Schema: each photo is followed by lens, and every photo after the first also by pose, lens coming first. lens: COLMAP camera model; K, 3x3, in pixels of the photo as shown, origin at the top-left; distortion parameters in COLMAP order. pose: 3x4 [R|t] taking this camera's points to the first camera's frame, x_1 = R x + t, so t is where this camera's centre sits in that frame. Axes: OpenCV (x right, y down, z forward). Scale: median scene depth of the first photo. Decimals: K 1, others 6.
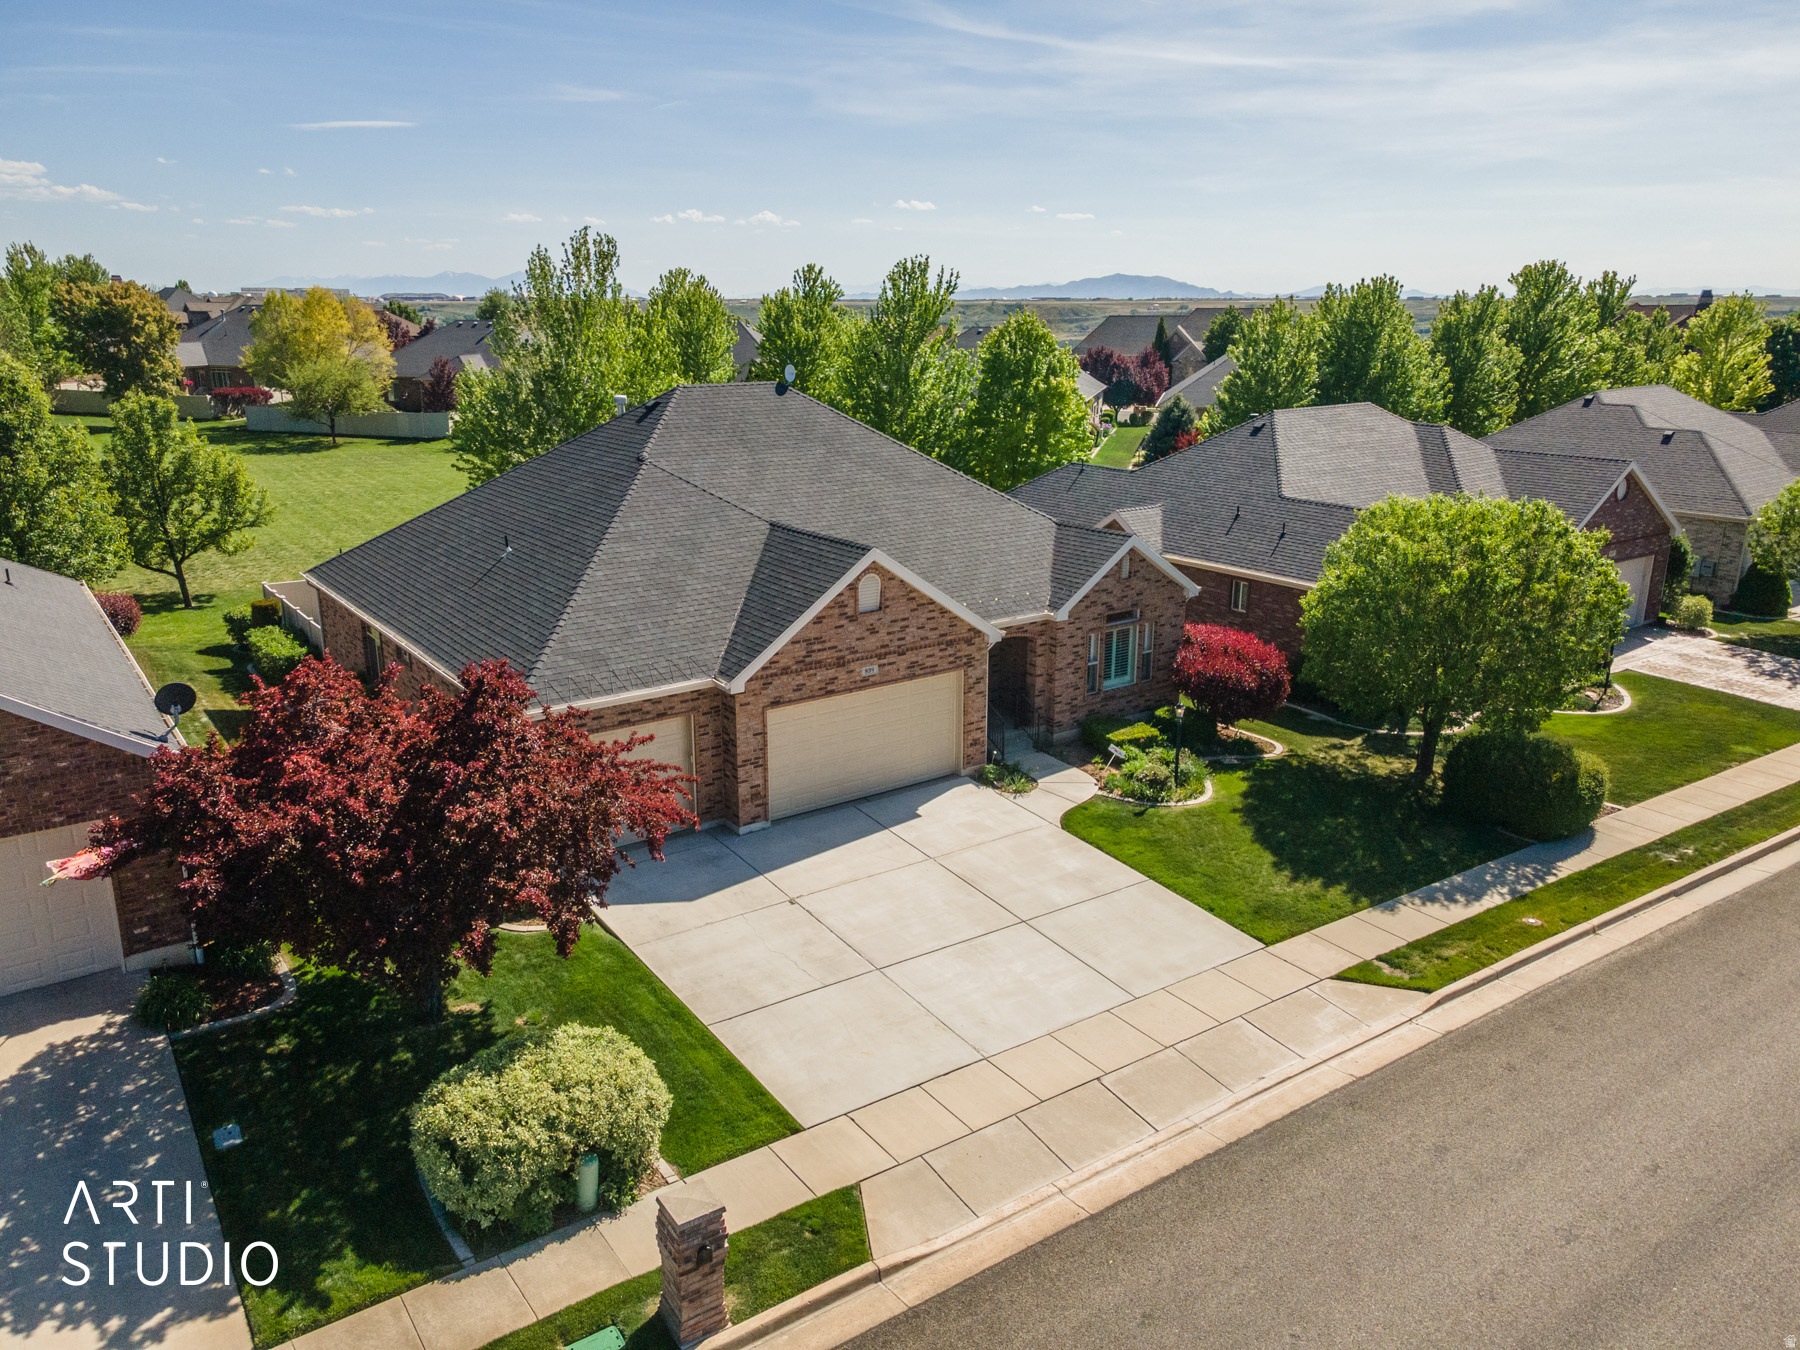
lens RADIAL K [[1325.8, 0, 862.8], [0, 1325.8, 668.2], [0, 0, 1]] dist [0.043011, 0.010618]
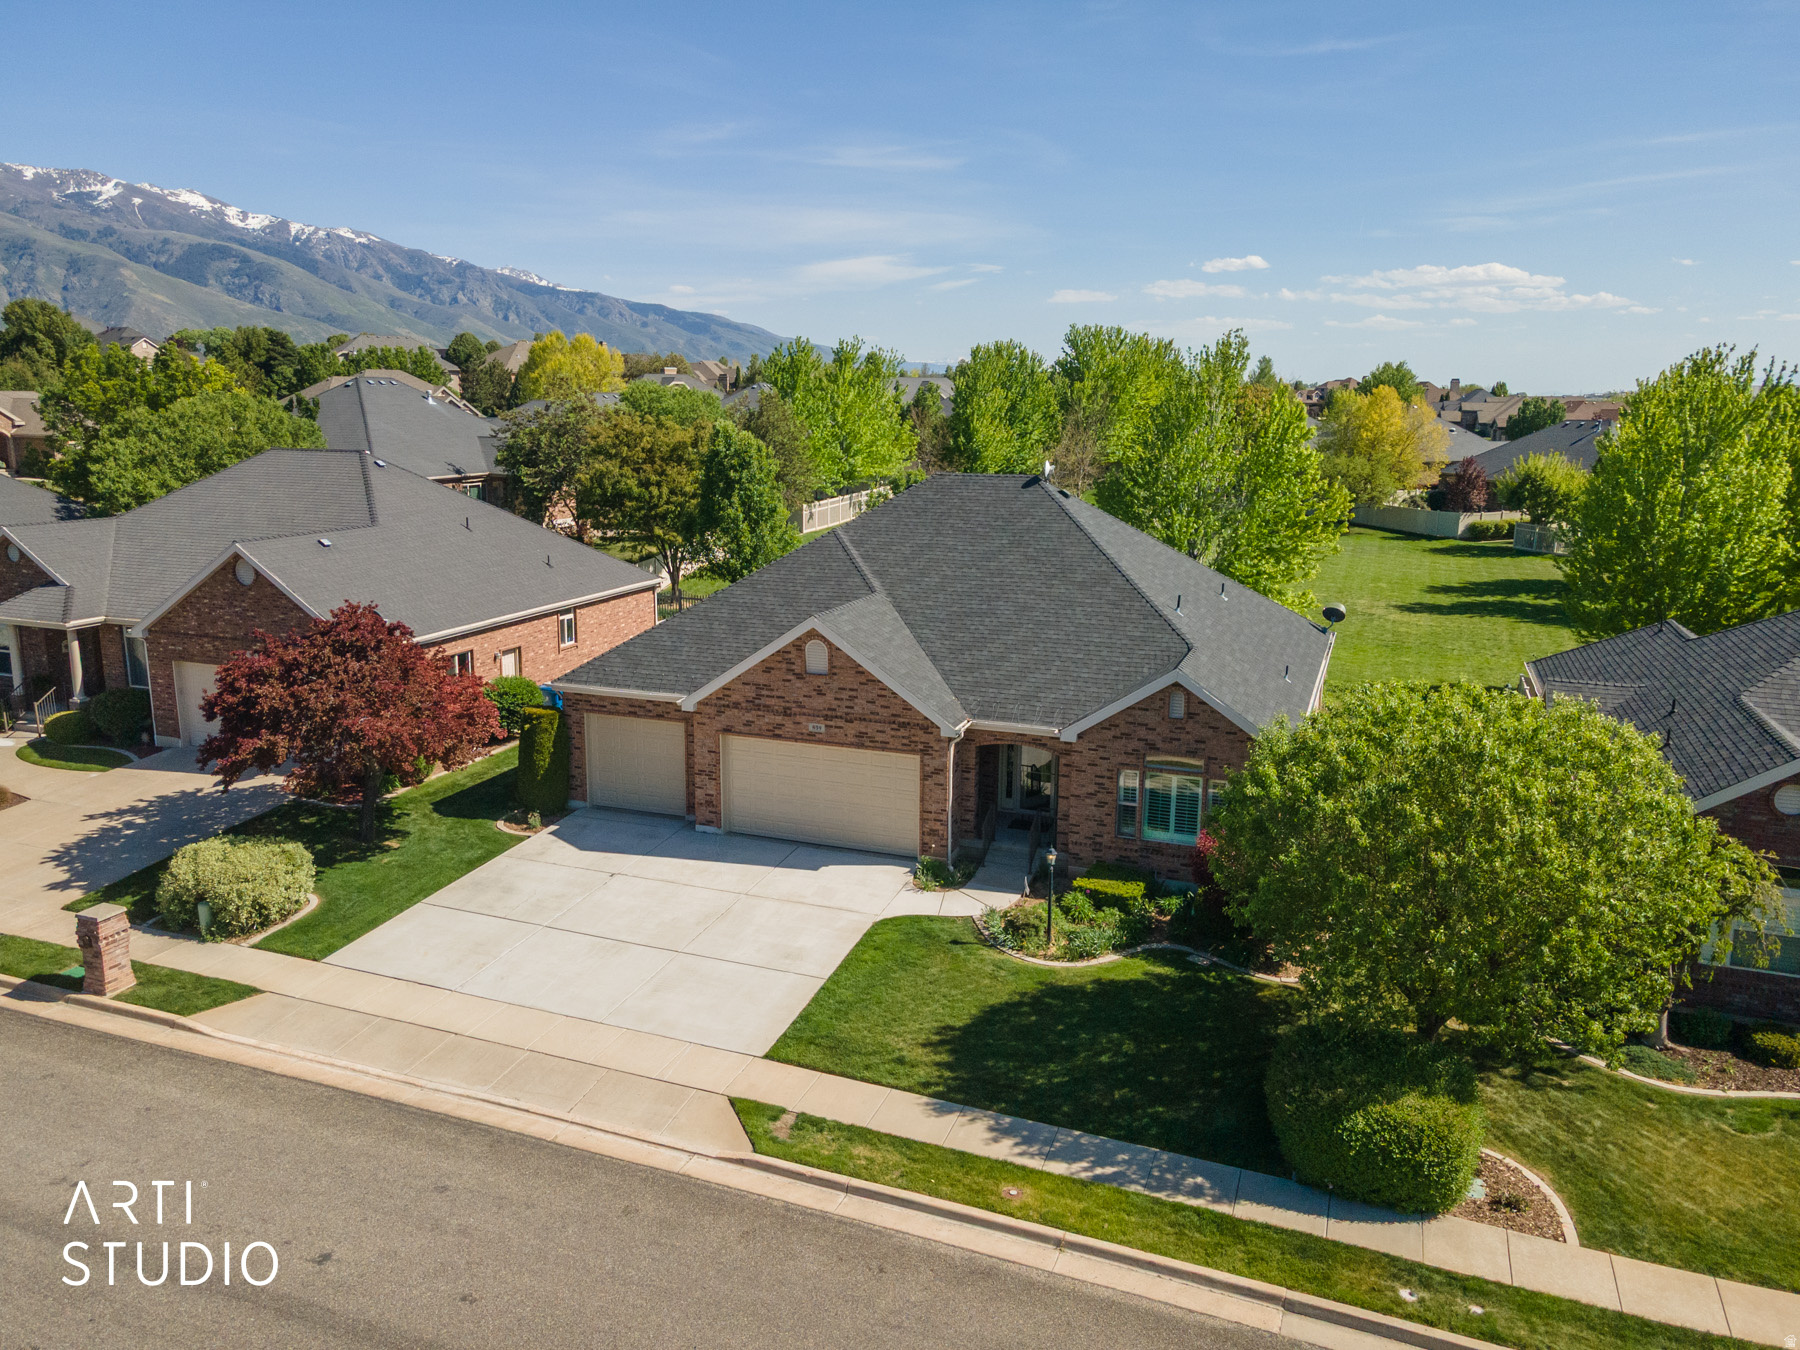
lens RADIAL K [[1325.8, 0, 864.9], [0, 1325.8, 640.5], [0, 0, 1]] dist [0.043011, 0.010618]
pose [[0.552382, 0.160274, -0.818038, 0.940009], [-0.233049, 0.971903, 0.033053, -0.117236], [0.800351, 0.172385, 0.574213, 0.390588]]
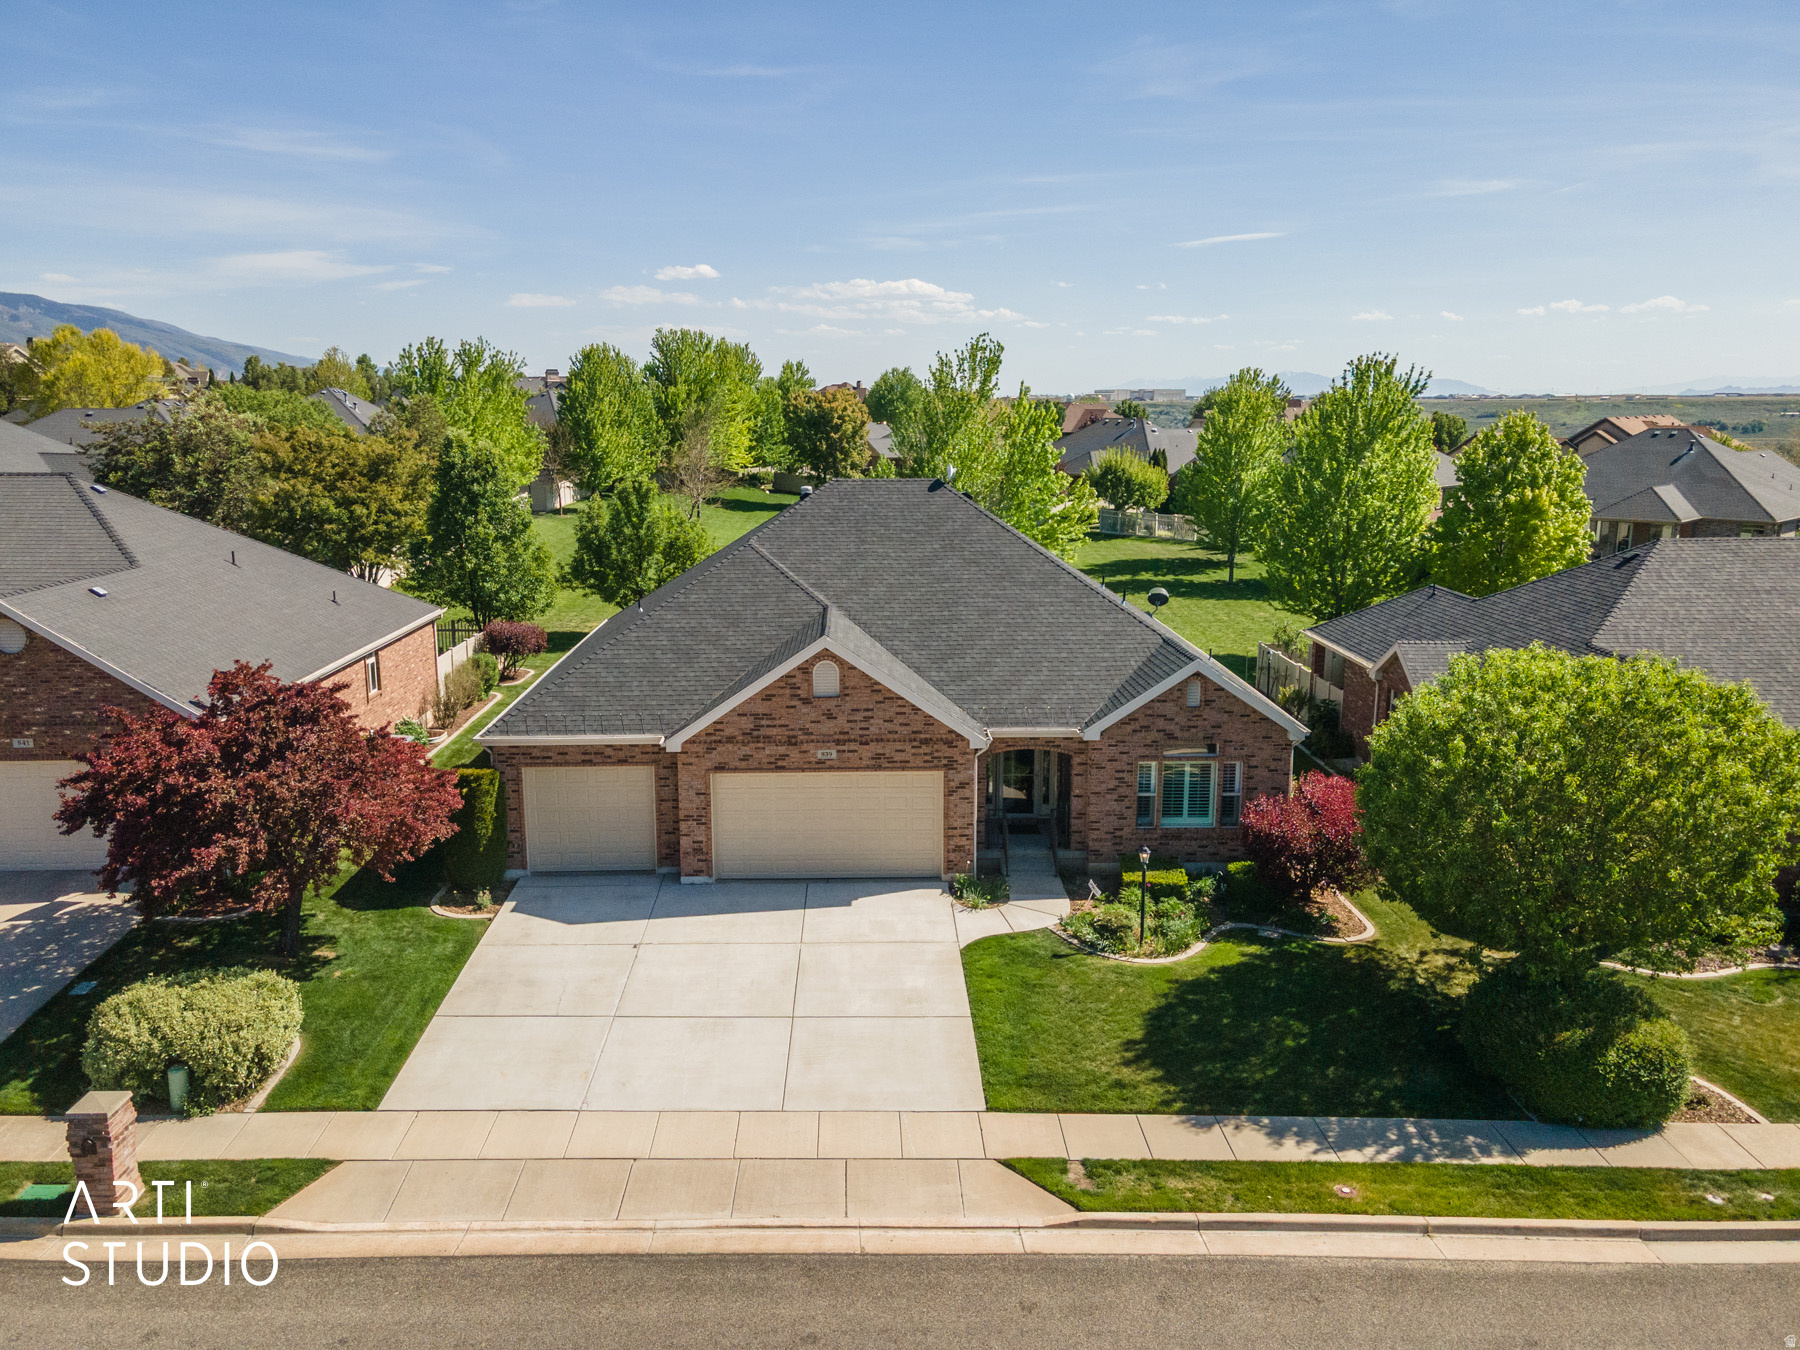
lens RADIAL K [[1325.8, 0, 863.3], [0, 1325.8, 640.1], [0, 0, 1]] dist [0.043011, 0.010618]
pose [[0.826306, 0.102231, -0.553865, 0.605044], [-0.151696, 0.987445, -0.044054, -0.045775], [0.542408, 0.120421, 0.831440, 0.146013]]
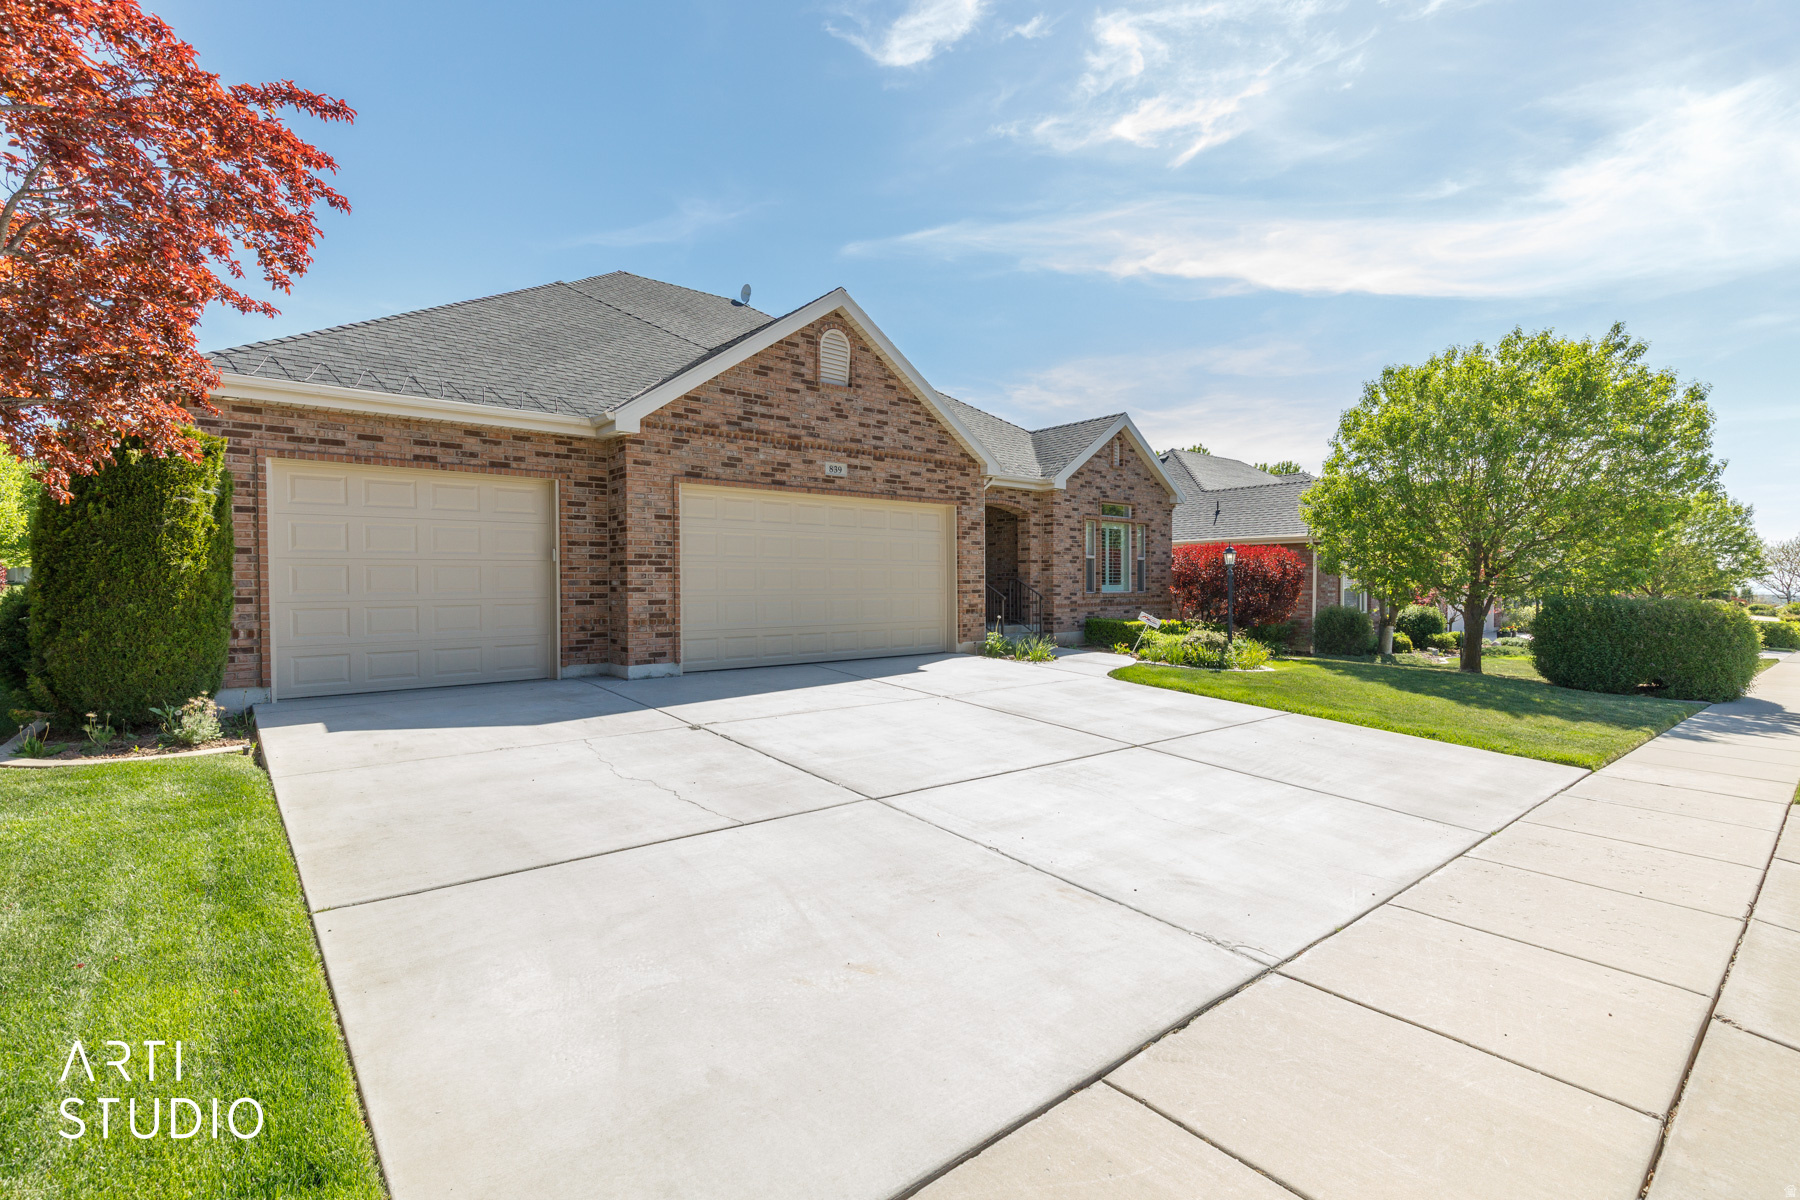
lens RADIAL K [[839.8, 0, 907.9], [0, 839.8, 591.7], [0, 0, 1]] dist [0.005504, 0.000024]
pose [[0.994012, 0.001281, 0.109267, -0.005519], [0.027438, 0.964971, -0.260917, 0.188822], [-0.105773, 0.262352, 0.959158, 0.588731]]
